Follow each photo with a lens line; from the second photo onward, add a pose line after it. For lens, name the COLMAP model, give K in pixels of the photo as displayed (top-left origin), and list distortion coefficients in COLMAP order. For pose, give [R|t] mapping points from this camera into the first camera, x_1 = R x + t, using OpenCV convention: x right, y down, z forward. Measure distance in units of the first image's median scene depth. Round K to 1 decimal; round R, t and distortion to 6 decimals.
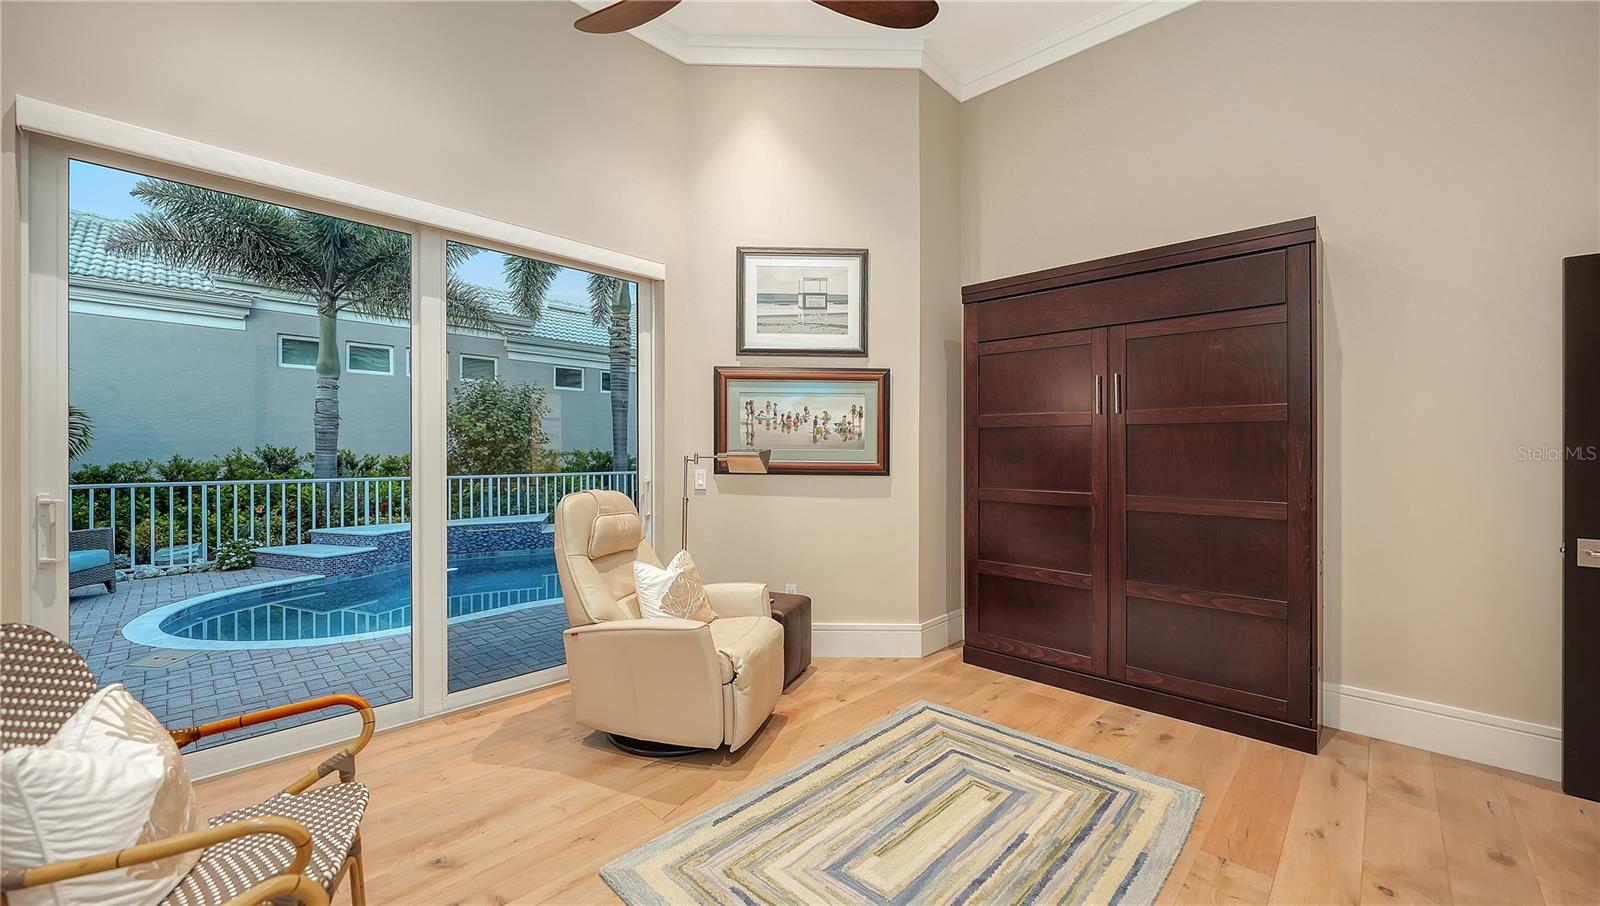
lens RADIAL K [[617.7, 0, 800.8], [0, 617.7, 451.8], [0, 0, 1]] dist [0.000493, 0.000100]
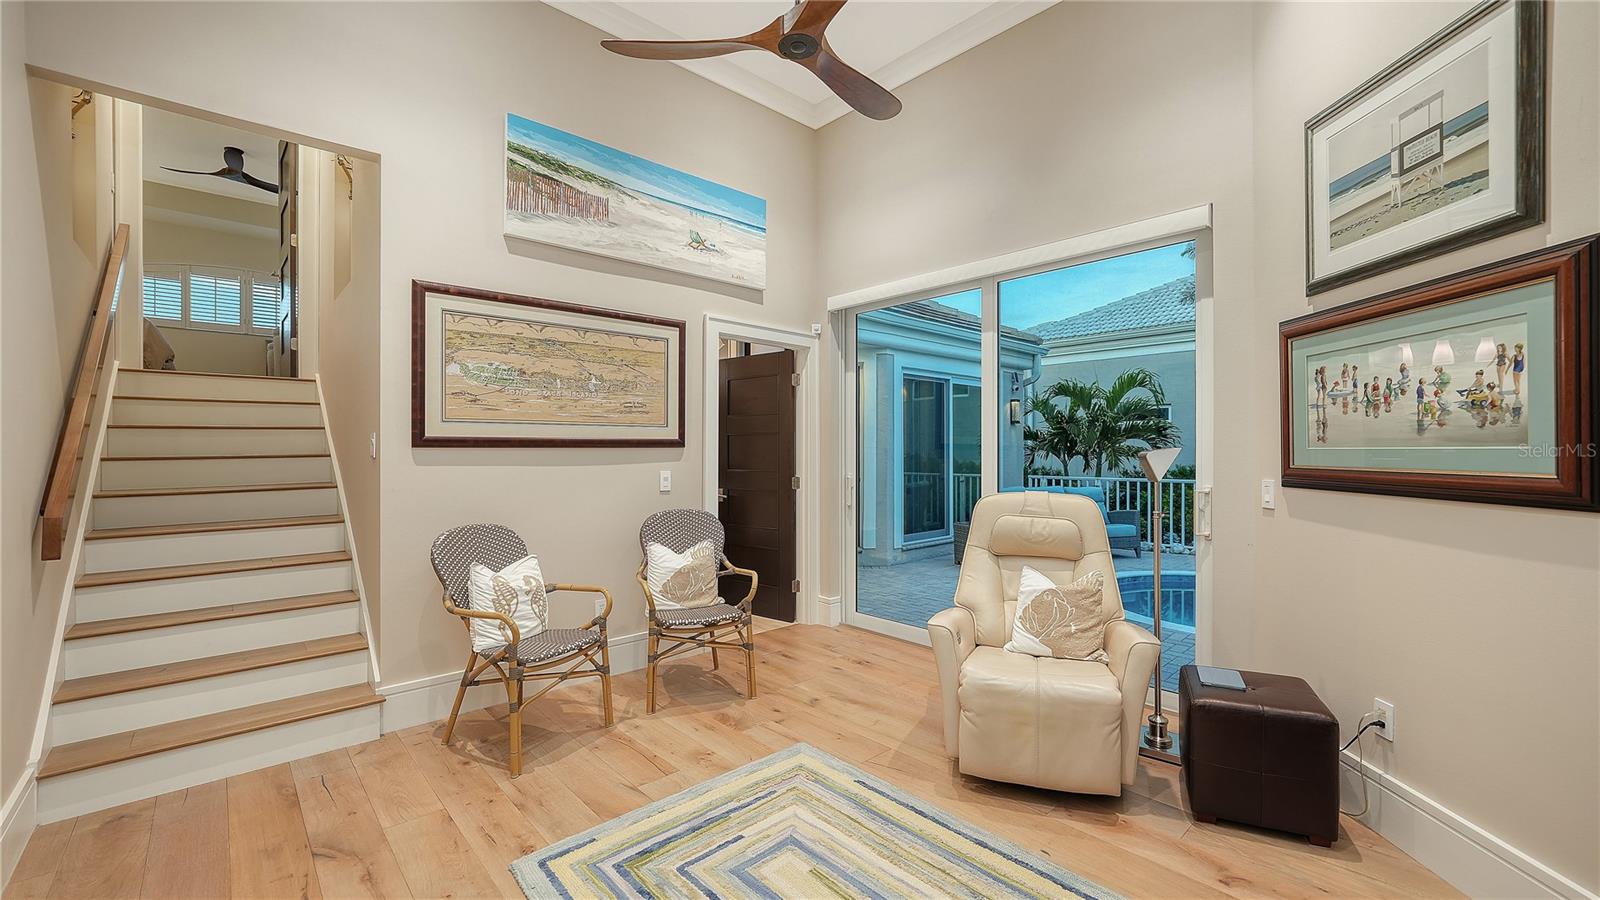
lens RADIAL K [[659.0, 0, 806.7], [0, 659.0, 456.1], [0, 0, 1]] dist [-0.003884, -0.000275]
pose [[-0.065251, -0.000029, -0.997869, 0.585260], [0.000399, 1.000000, -0.000056, 0.003497], [0.997869, -0.000401, -0.065251, 0.540011]]
